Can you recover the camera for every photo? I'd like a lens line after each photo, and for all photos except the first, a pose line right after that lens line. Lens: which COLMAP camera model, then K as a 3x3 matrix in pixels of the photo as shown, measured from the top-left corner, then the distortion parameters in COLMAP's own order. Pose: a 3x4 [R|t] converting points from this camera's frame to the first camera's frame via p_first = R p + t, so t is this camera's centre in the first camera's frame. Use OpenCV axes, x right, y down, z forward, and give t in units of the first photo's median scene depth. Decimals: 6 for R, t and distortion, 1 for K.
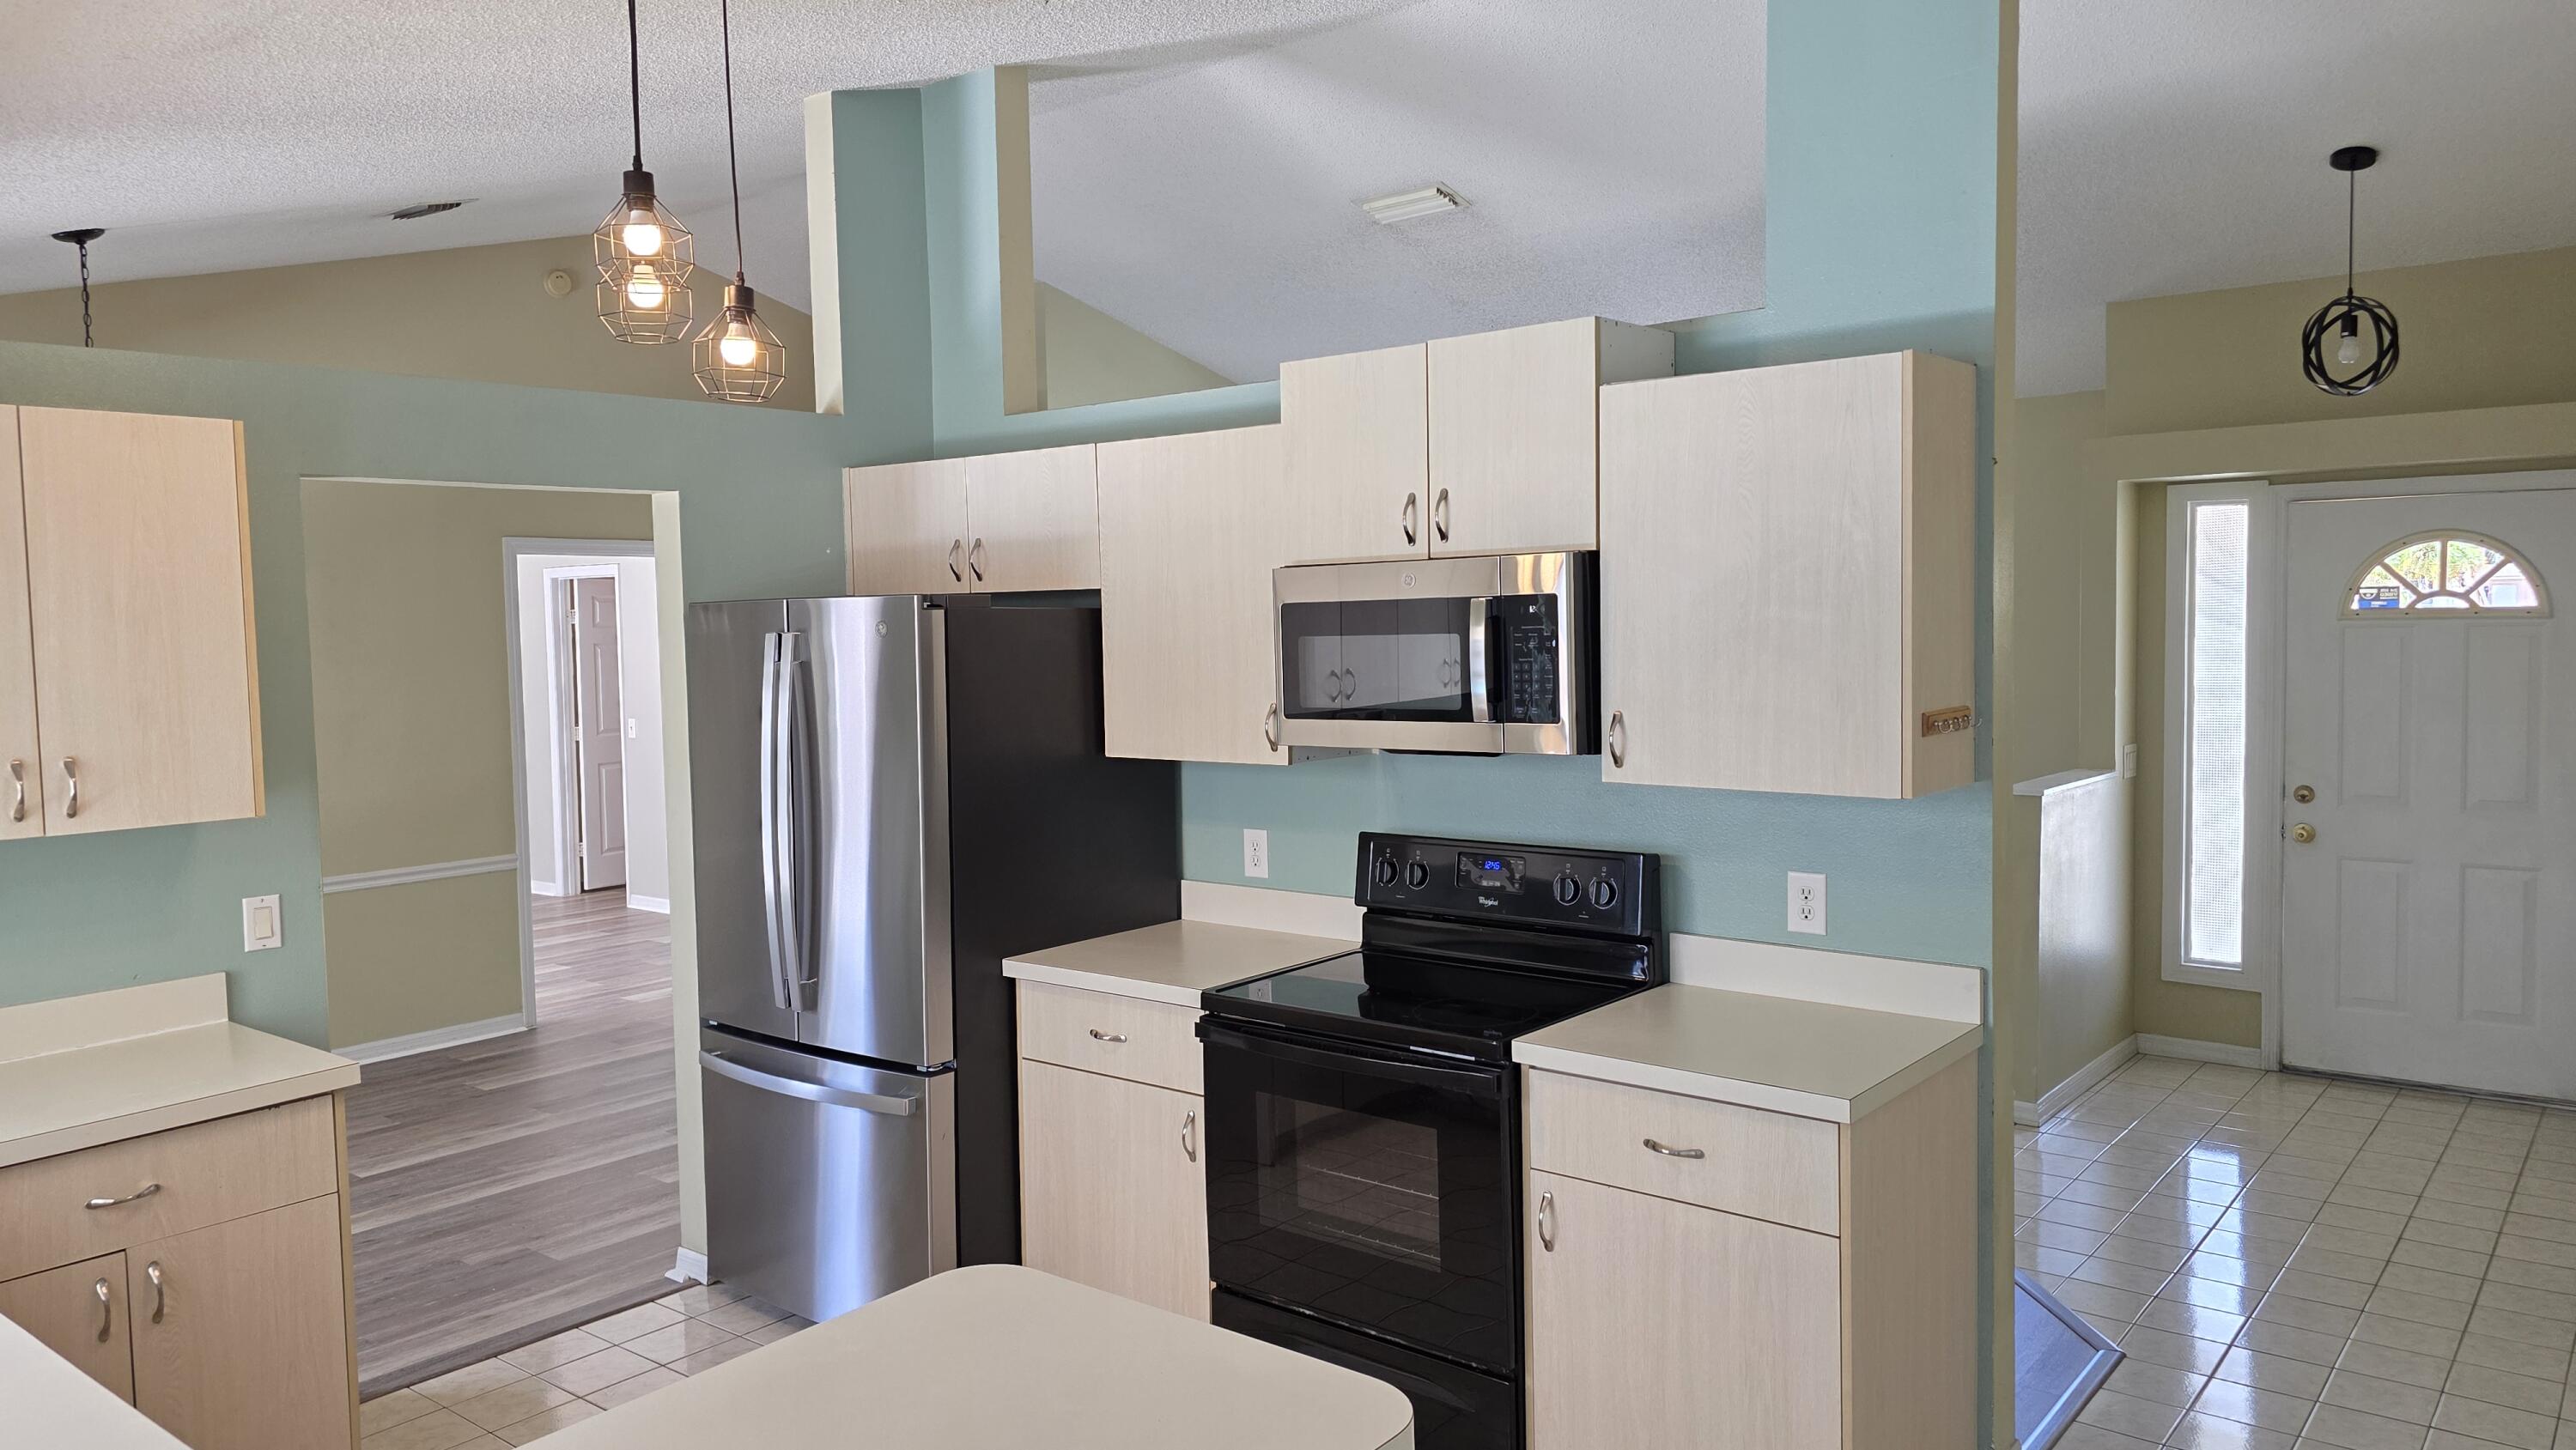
lens RADIAL K [[1723.8, 0, 1295.5], [0, 1723.8, 713.7], [0, 0, 1]] dist [0.077242, -0.074870]
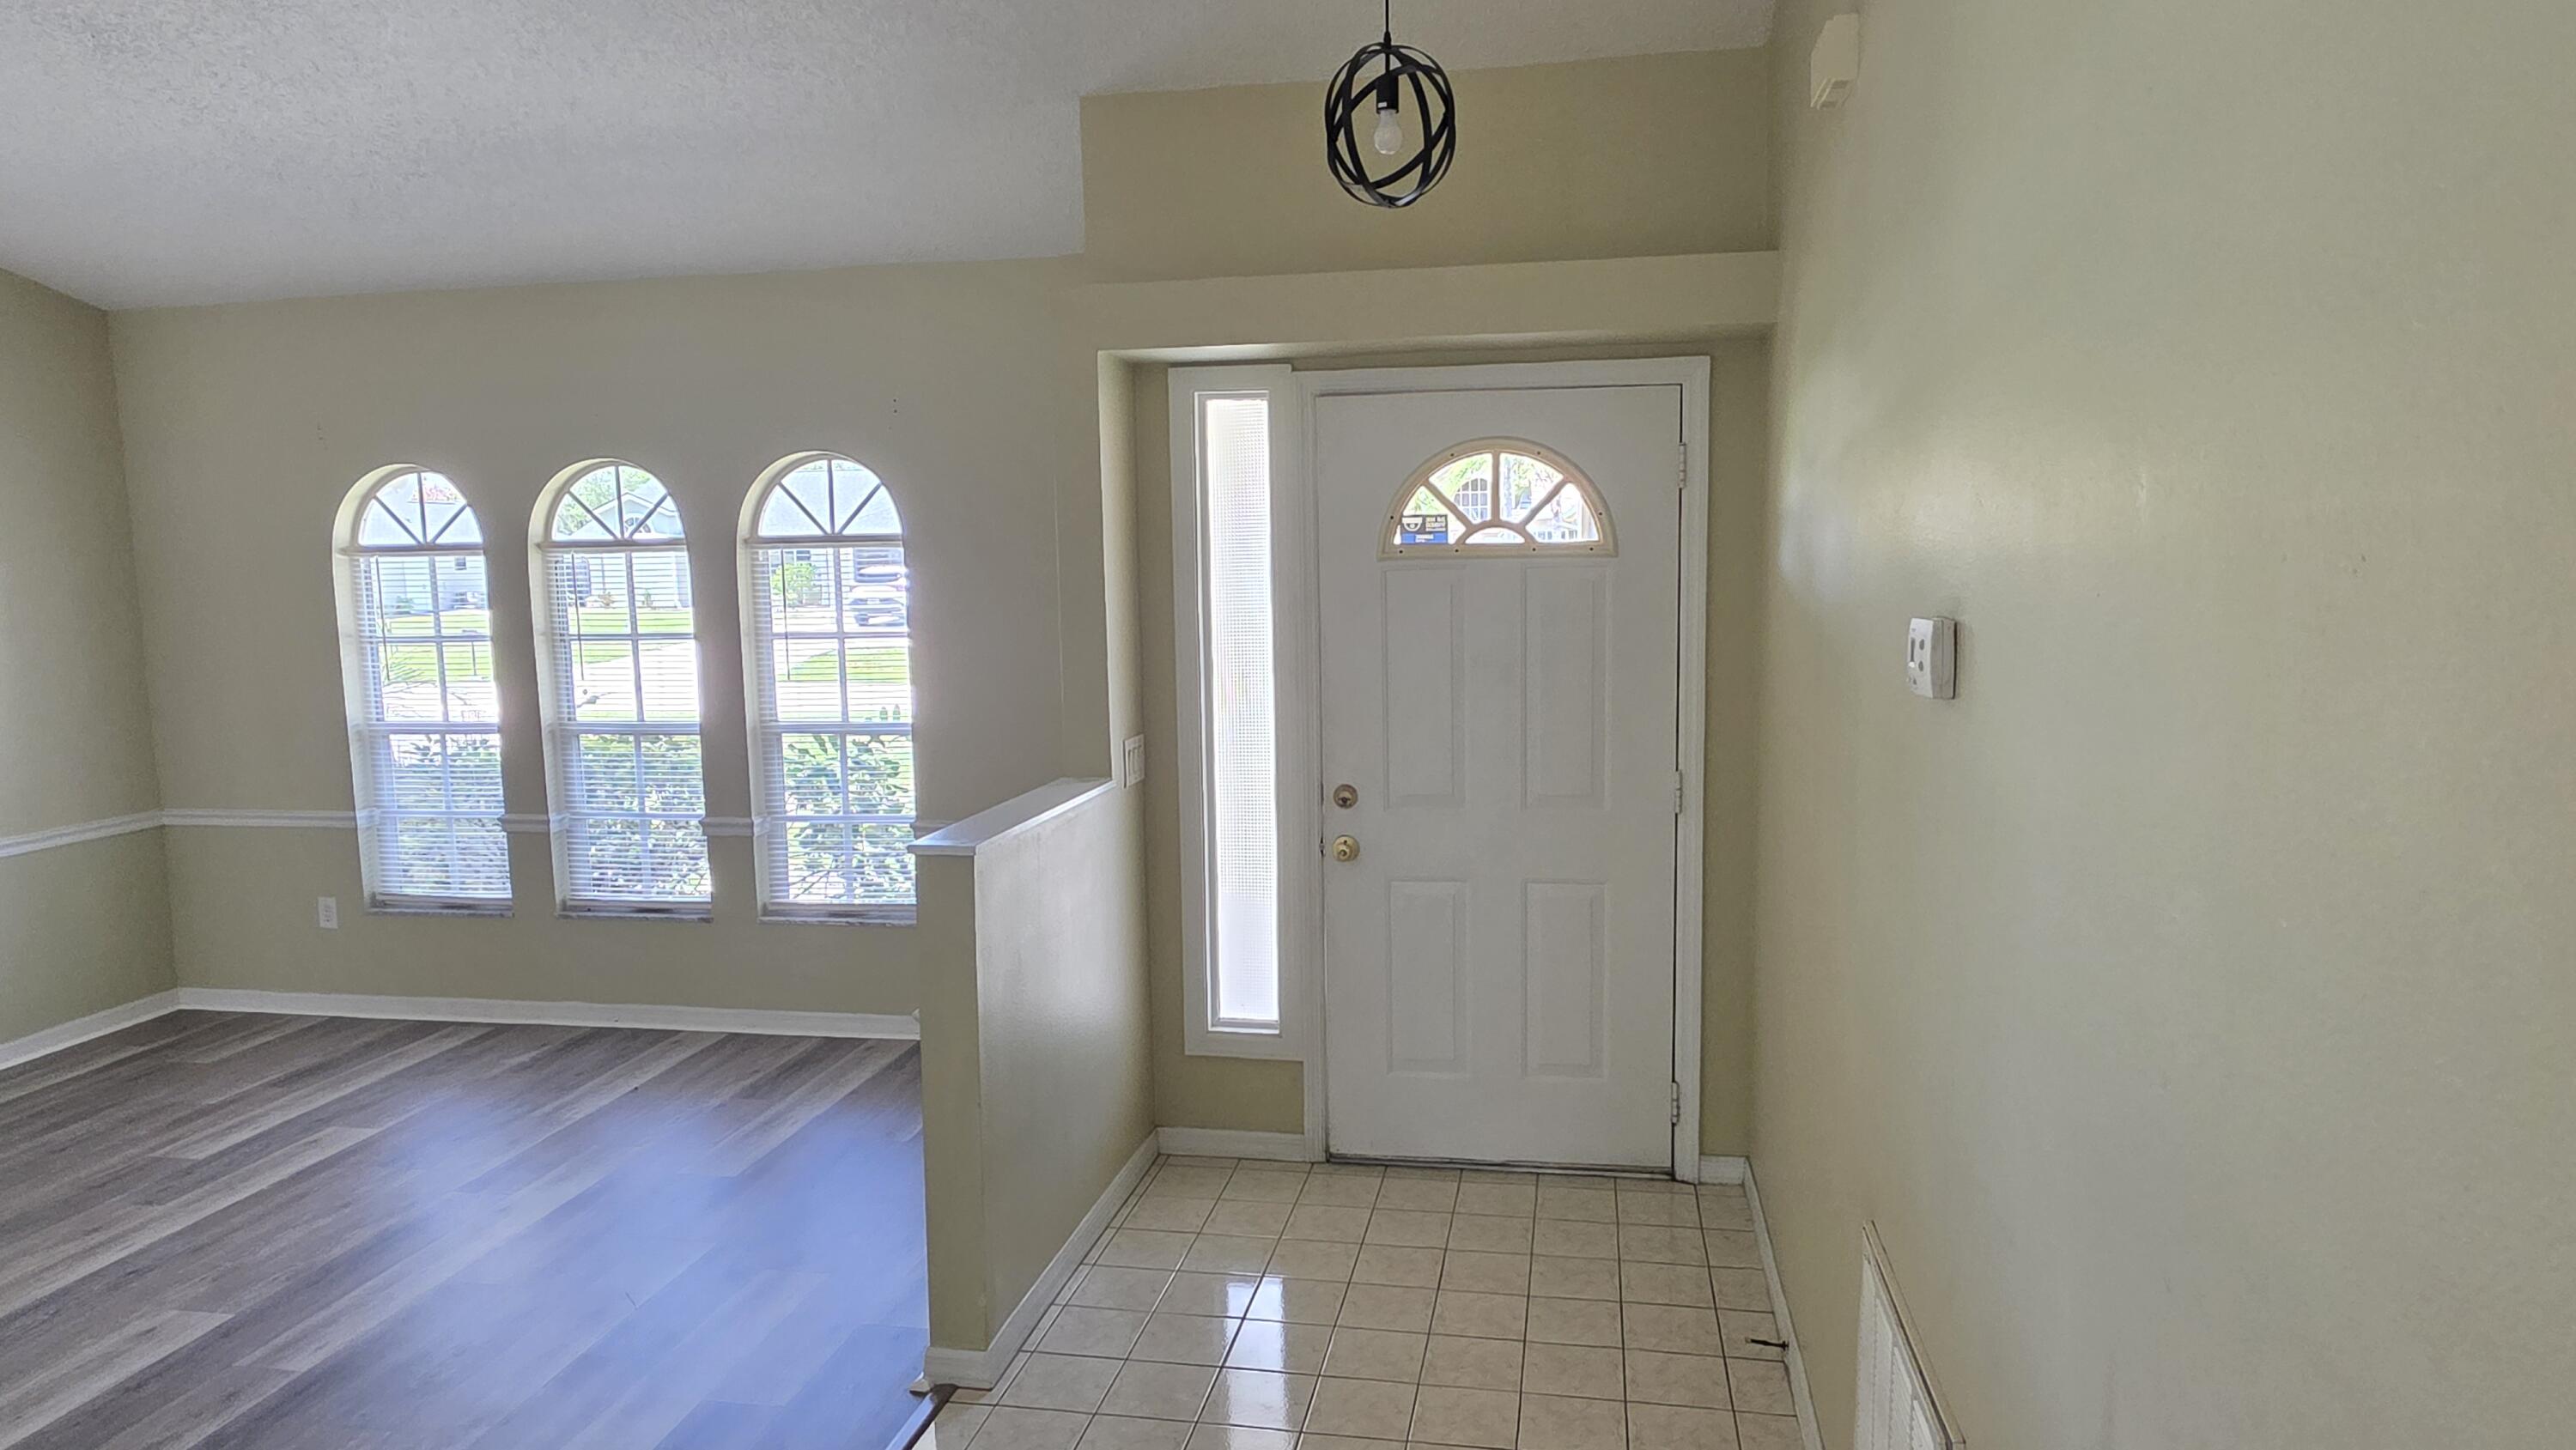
lens RADIAL K [[1533.9, 0, 1304.5], [0, 1533.9, 730.8], [0, 0, 1]] dist [0.004775, -0.003614]
pose [[0.876308, -0.054356, 0.478674, 0.300463], [0.028550, 0.997727, 0.061031, -0.025850], [-0.480904, -0.039816, 0.875869, 0.528144]]
